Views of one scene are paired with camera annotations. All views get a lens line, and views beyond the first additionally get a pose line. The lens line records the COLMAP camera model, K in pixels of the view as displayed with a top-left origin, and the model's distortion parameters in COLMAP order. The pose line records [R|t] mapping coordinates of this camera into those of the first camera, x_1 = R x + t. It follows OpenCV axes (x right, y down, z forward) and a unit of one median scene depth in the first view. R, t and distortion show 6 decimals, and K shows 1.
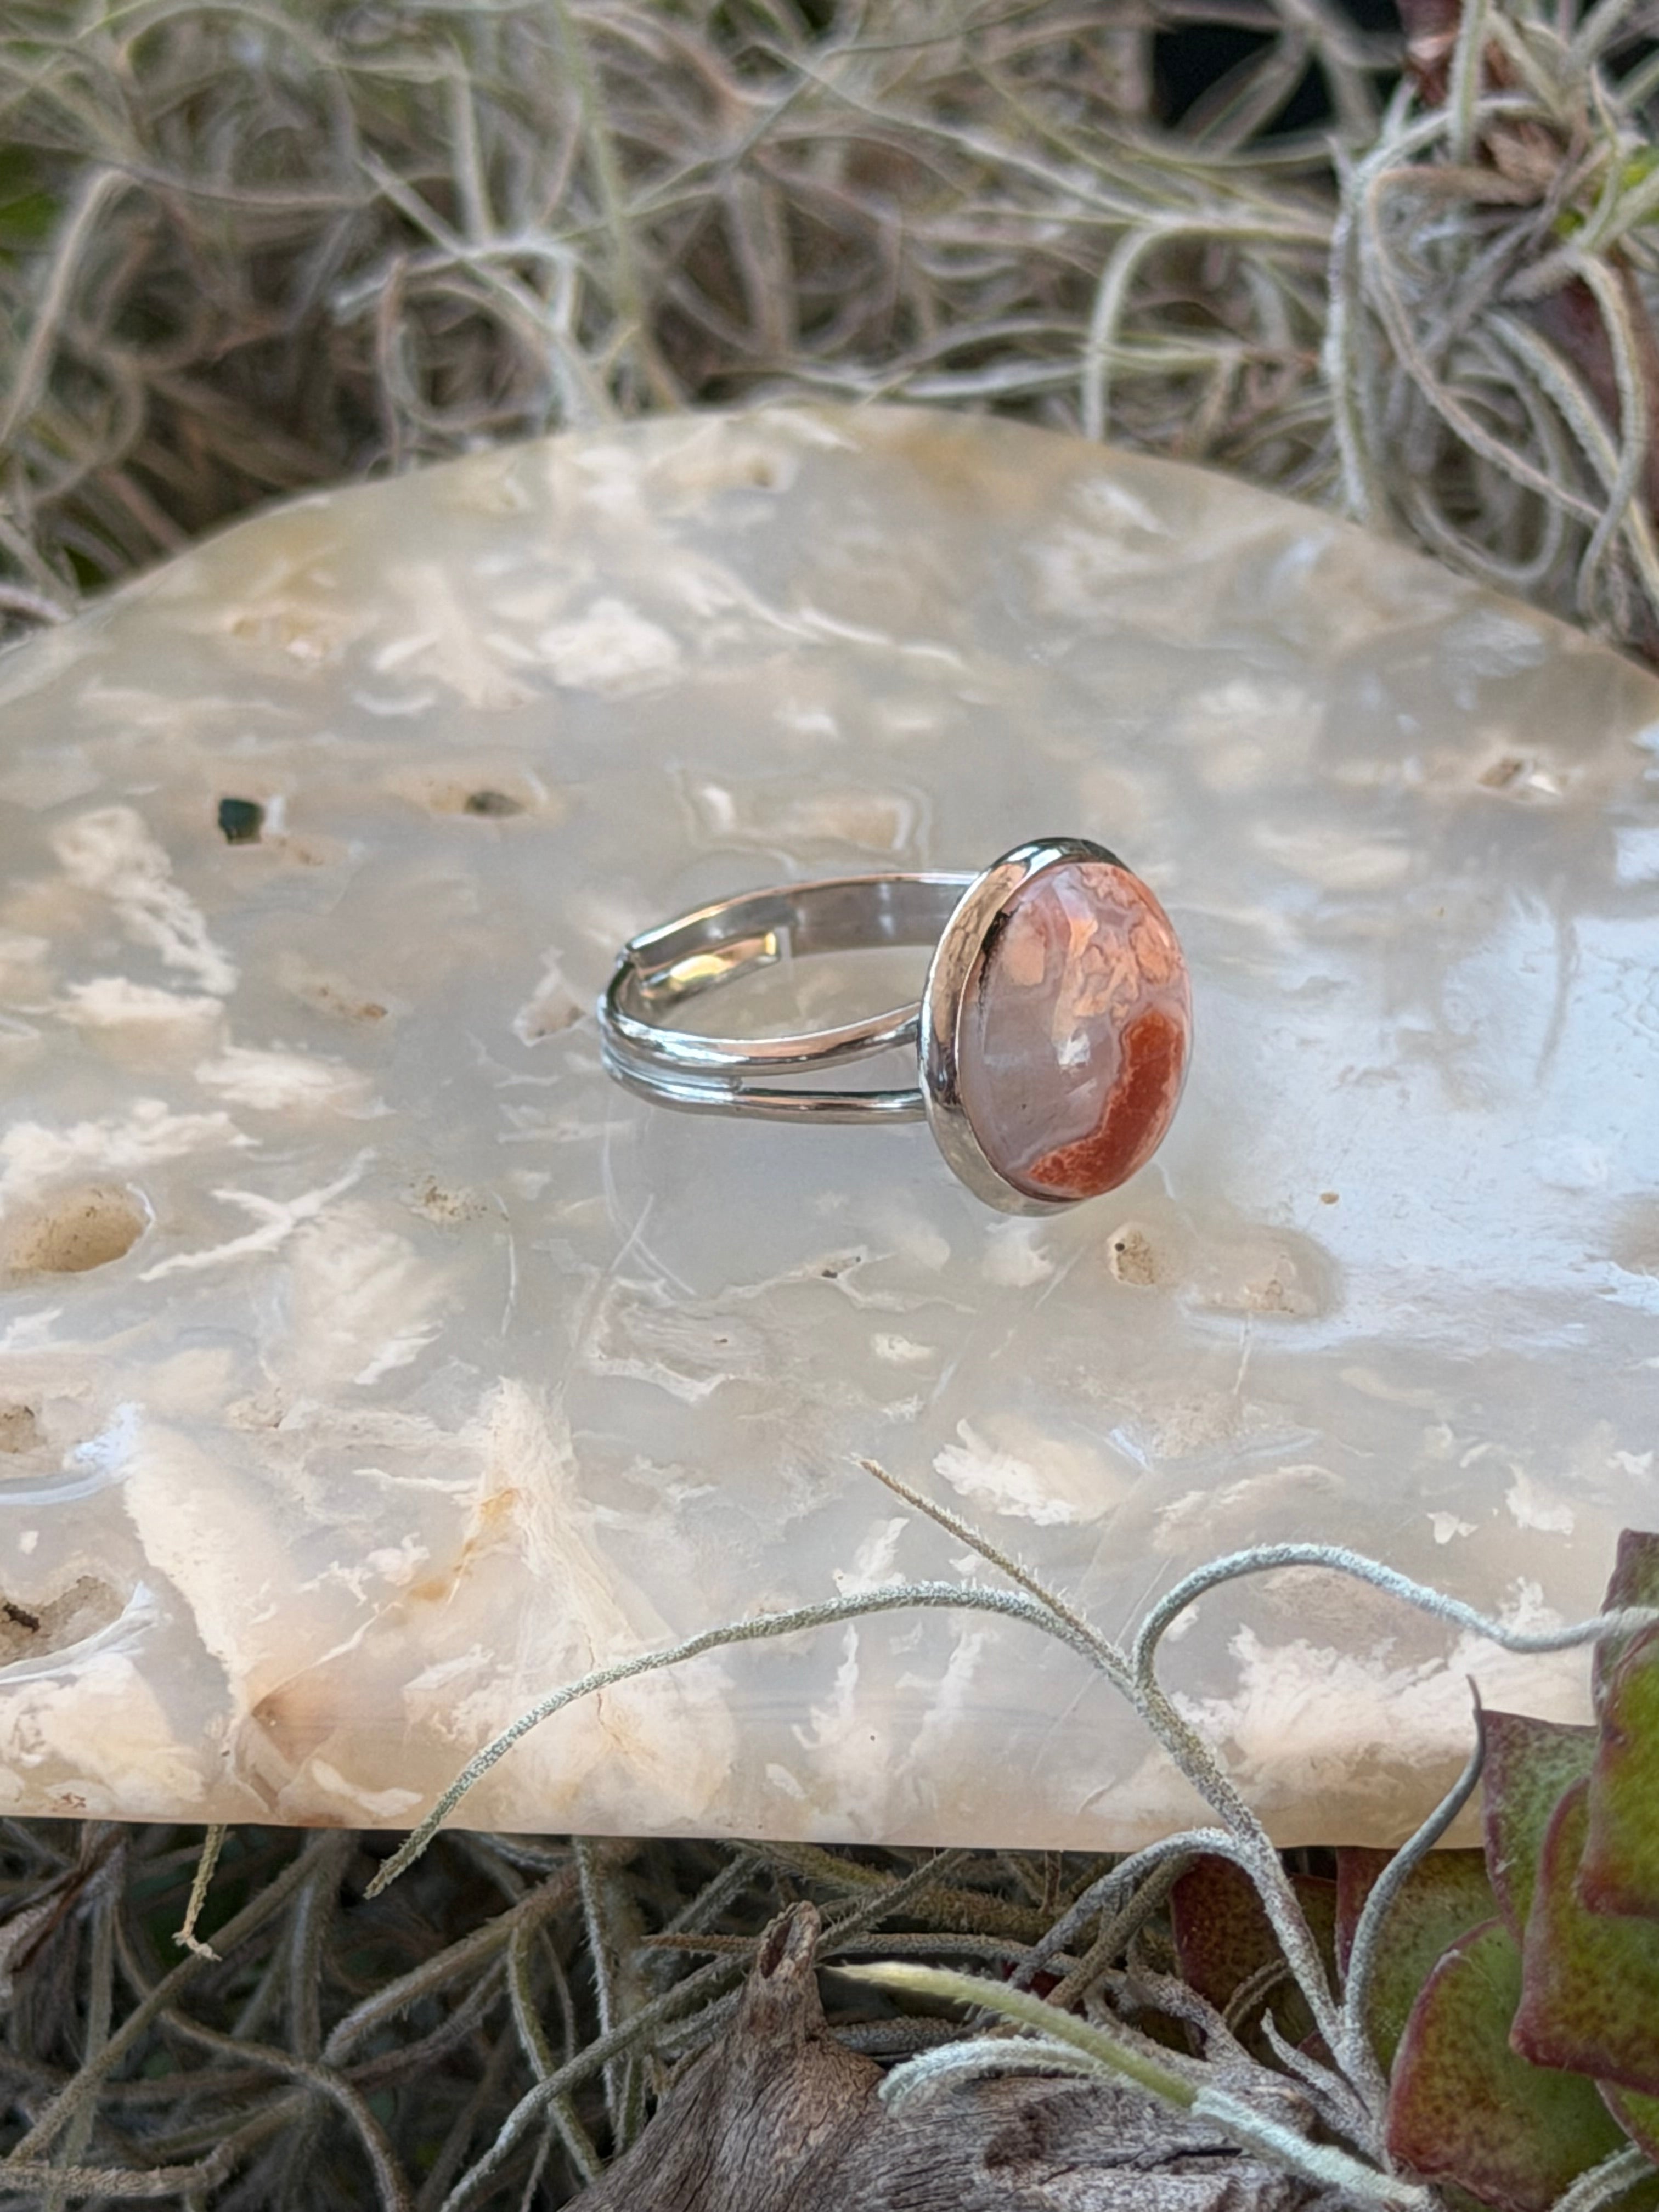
lens RADIAL K [[7393.1, 0, 824.5], [0, 7393.1, 1105.0], [0, 0, 1]] dist [0.076672, 1.225287]
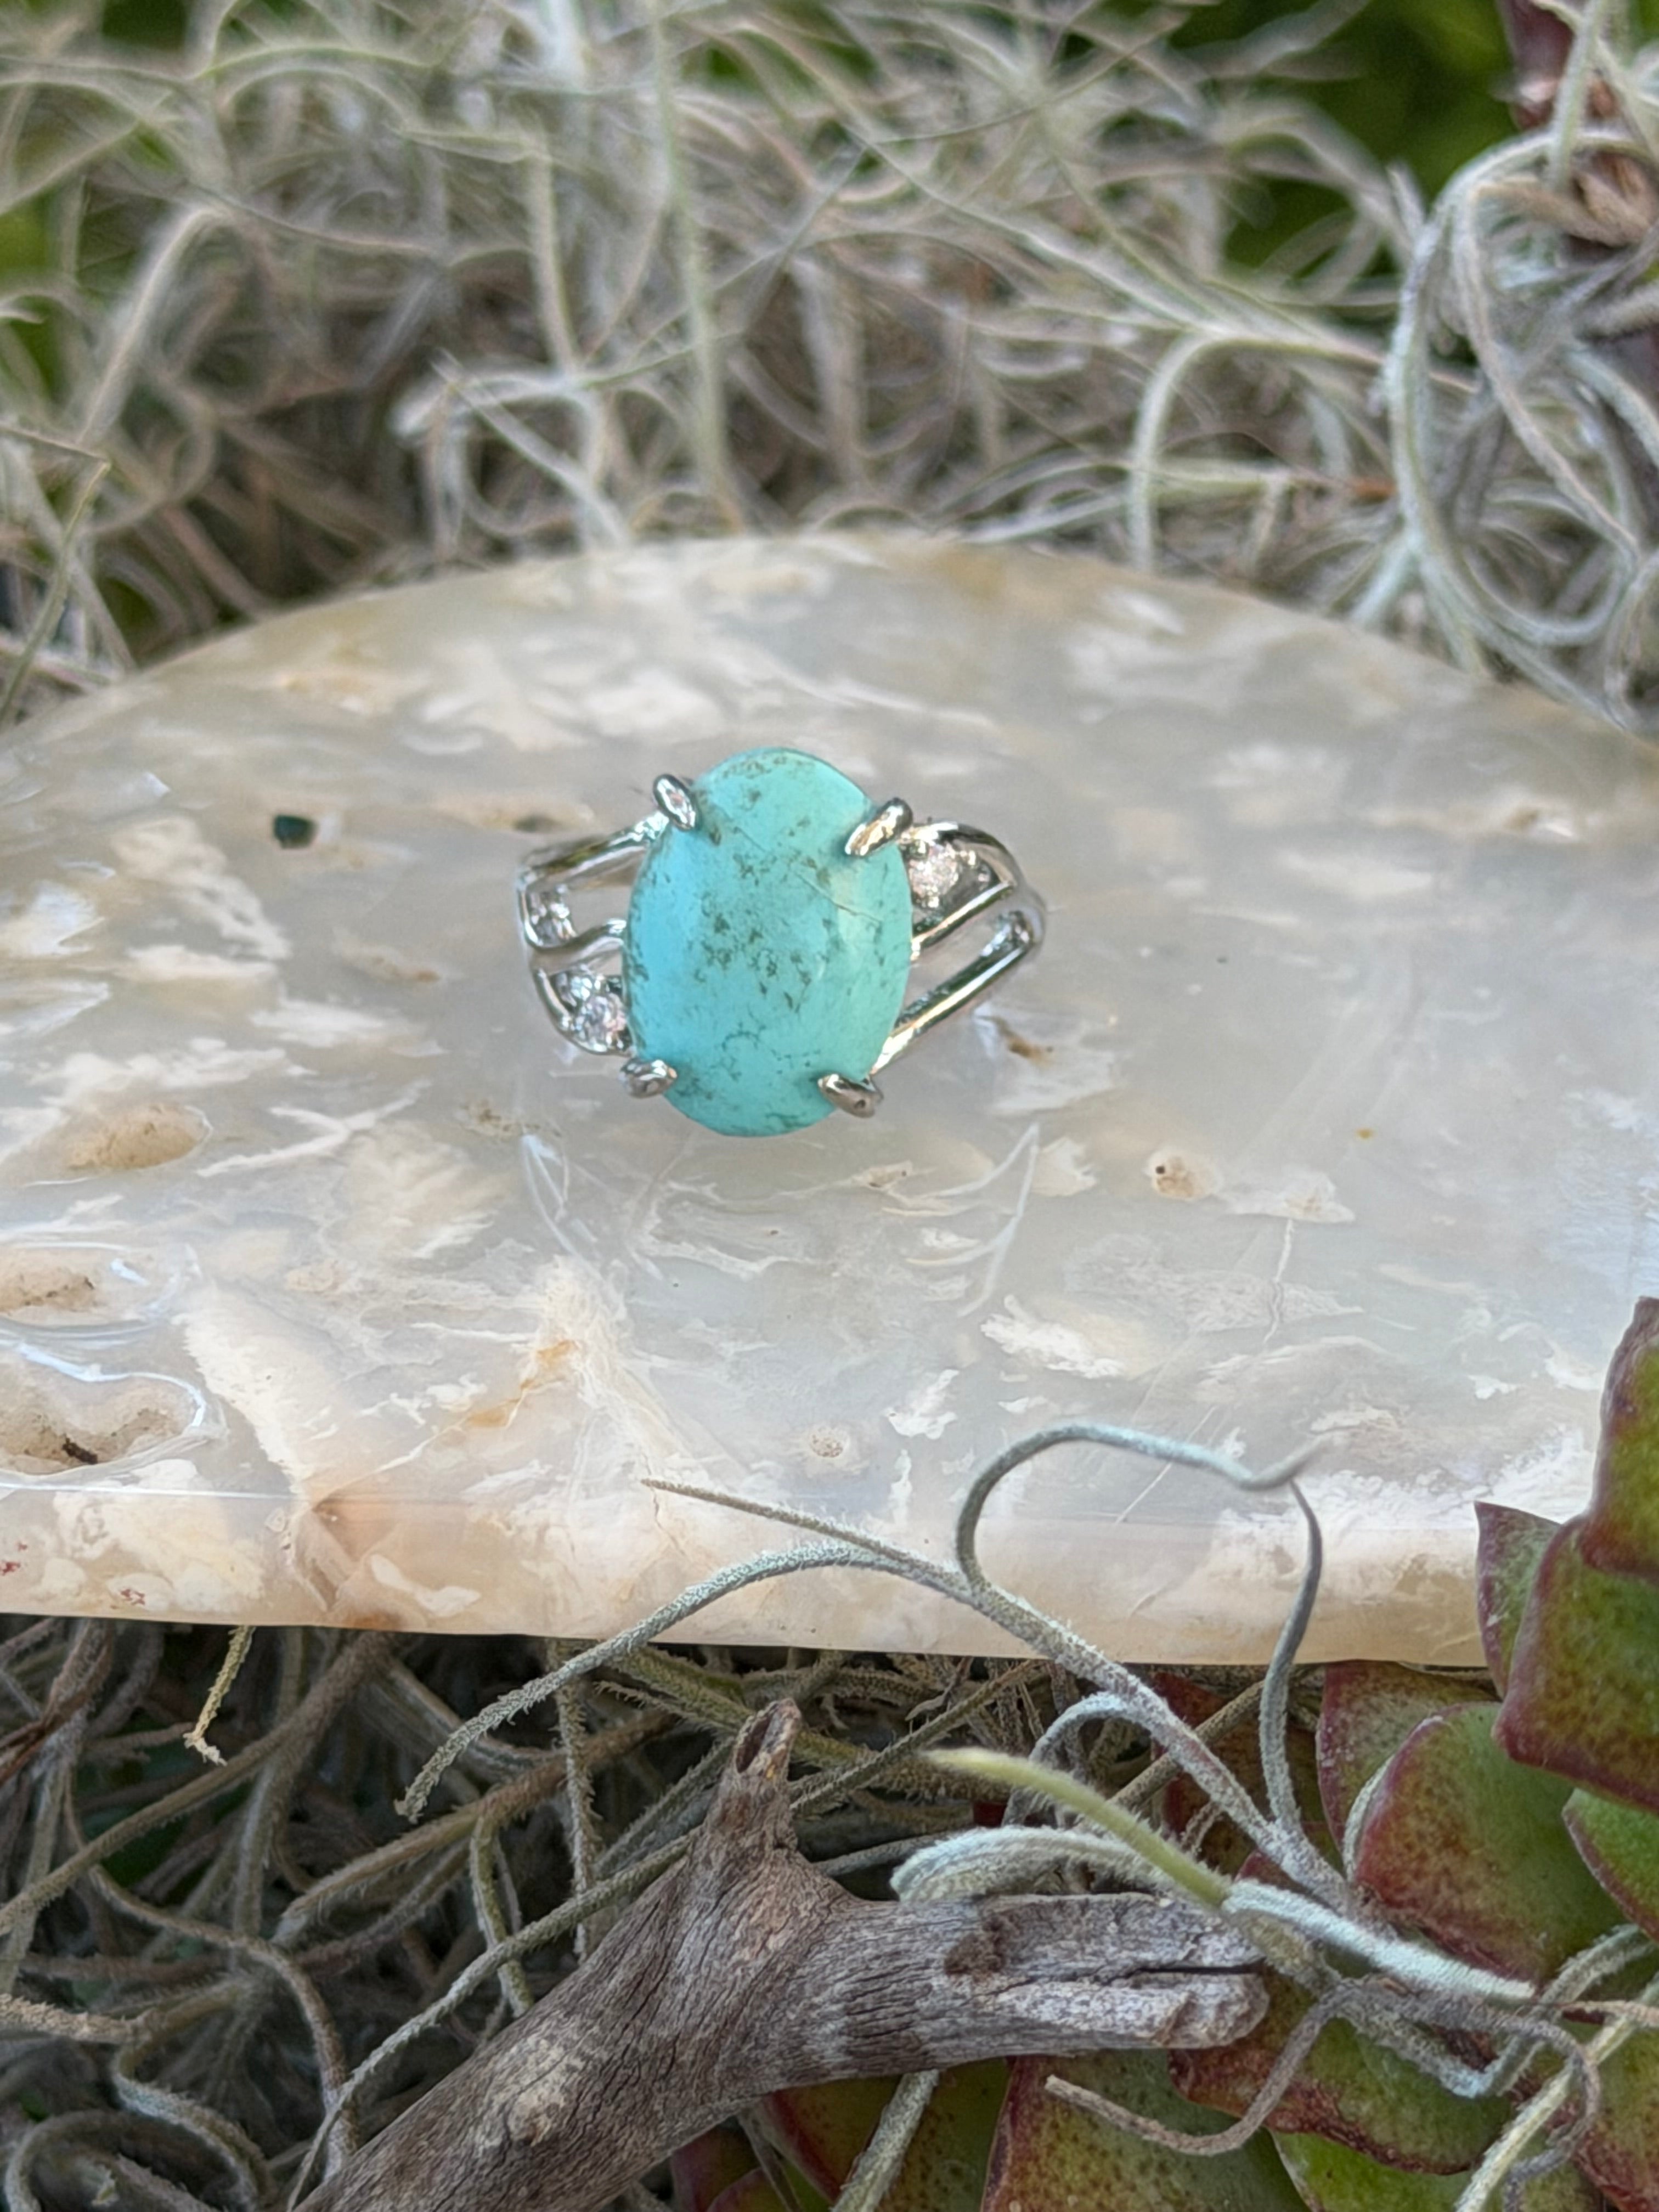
lens RADIAL K [[7393.1, 0, 824.5], [0, 7393.1, 1105.0], [0, 0, 1]] dist [0.076672, 1.225287]
pose [[0.999572, 0.022419, 0.018794, -0.026129], [-0.019107, 0.986784, -0.160909, 0.178120], [-0.022153, 0.160481, 0.986790, -0.007808]]
